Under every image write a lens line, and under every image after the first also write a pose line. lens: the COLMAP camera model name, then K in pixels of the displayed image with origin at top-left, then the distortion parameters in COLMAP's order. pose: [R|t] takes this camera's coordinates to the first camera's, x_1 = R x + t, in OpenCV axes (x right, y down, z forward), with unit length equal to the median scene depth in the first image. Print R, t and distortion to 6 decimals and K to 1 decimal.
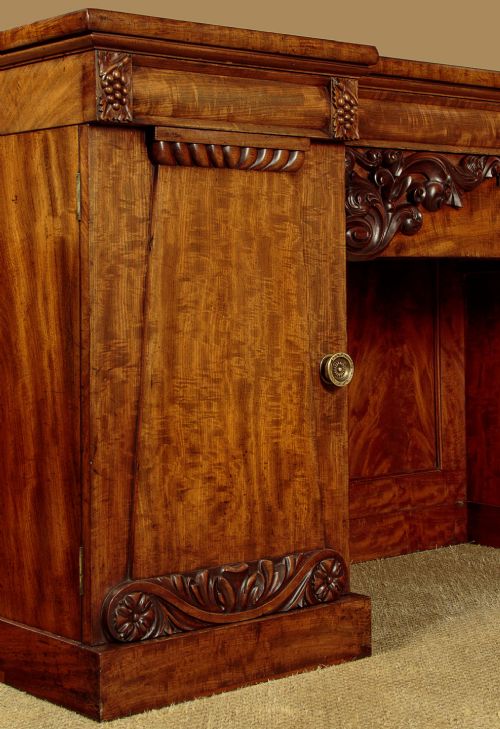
lens RADIAL K [[1362.2, 0, 251.1], [0, 1362.2, 295.5], [0, 0, 1]] dist [0.015021, 0.145458]
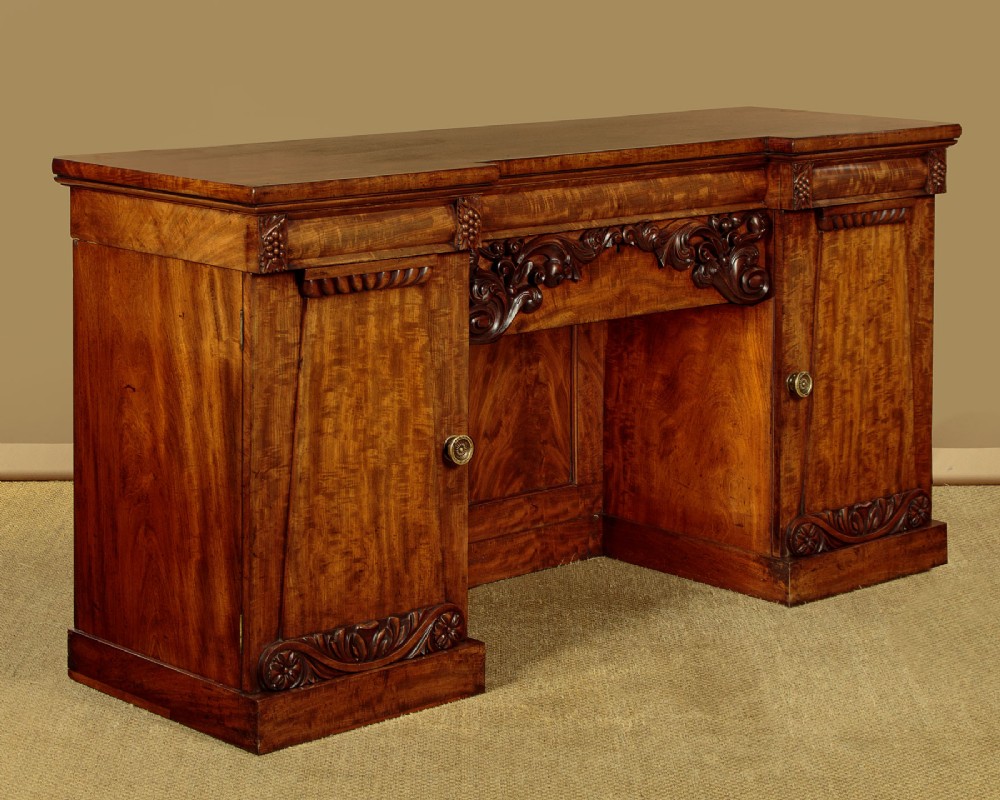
lens RADIAL K [[2344.9, 0, 497.9], [0, 2344.9, 198.9], [0, 0, 1]] dist [0.017069, 0.150918]
pose [[0.998626, 0.012814, 0.050803, -0.007081], [-0.018020, 0.994478, 0.103390, -0.381178], [-0.049198, -0.104164, 0.993343, -0.991015]]
